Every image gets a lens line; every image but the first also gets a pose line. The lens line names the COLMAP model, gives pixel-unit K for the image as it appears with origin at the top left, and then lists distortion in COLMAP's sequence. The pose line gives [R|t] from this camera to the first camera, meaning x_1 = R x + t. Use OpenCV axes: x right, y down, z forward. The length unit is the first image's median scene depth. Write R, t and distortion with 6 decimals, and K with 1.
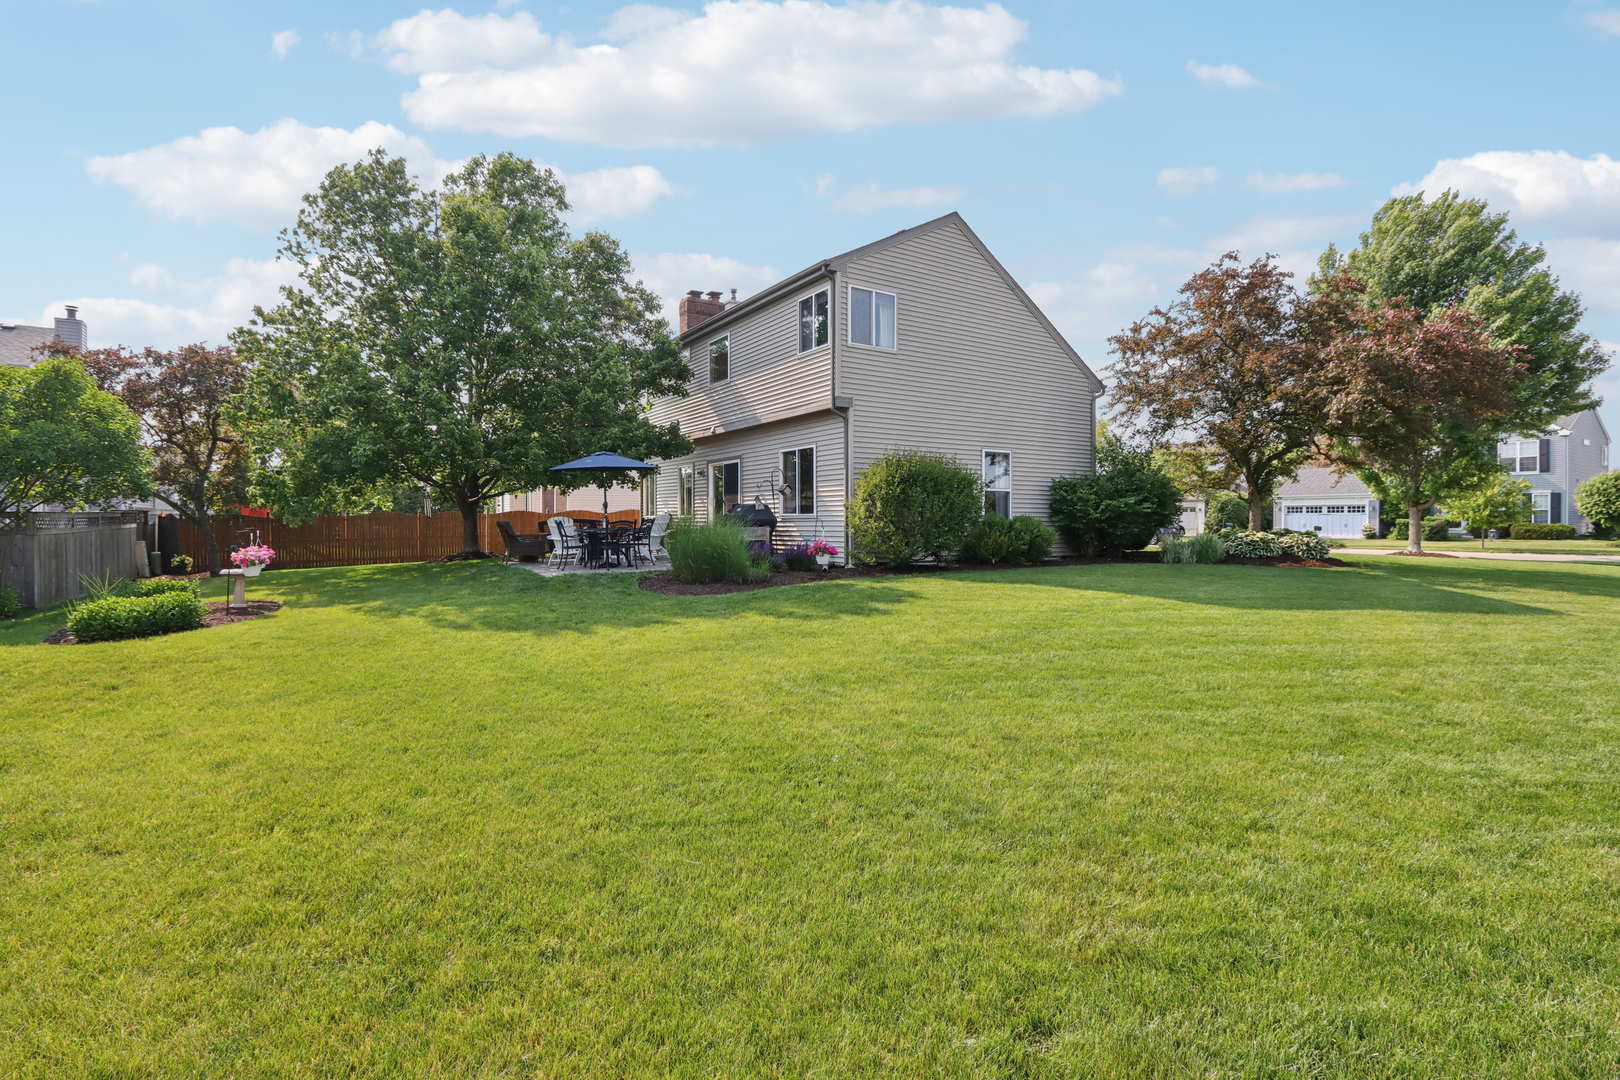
lens RADIAL K [[750.3, 0, 808.1], [0, 750.3, 533.0], [0, 0, 1]] dist [-0.001099, -0.000066]
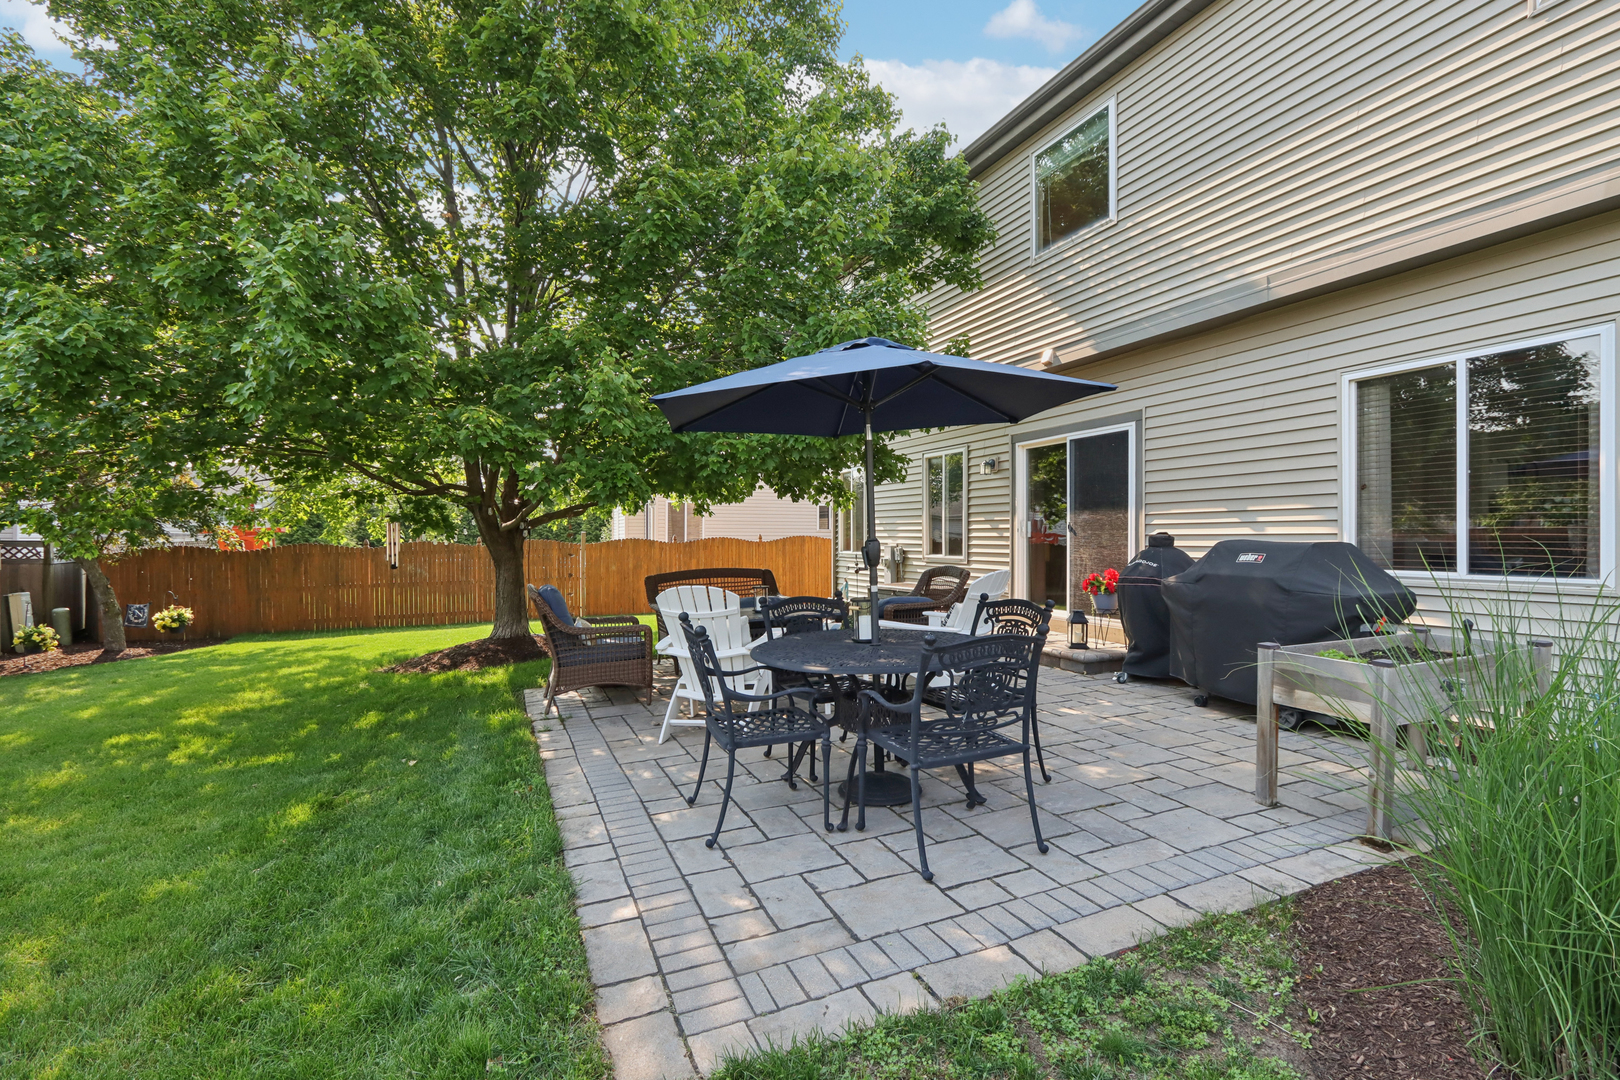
lens RADIAL K [[750.3, 0, 811.1], [0, 750.3, 538.7], [0, 0, 1]] dist [-0.001099, -0.000066]
pose [[0.987151, 0.003081, -0.159759, -0.192119], [-0.006675, 0.999736, -0.021969, -0.026648], [0.159649, 0.022753, 0.986912, 0.574802]]
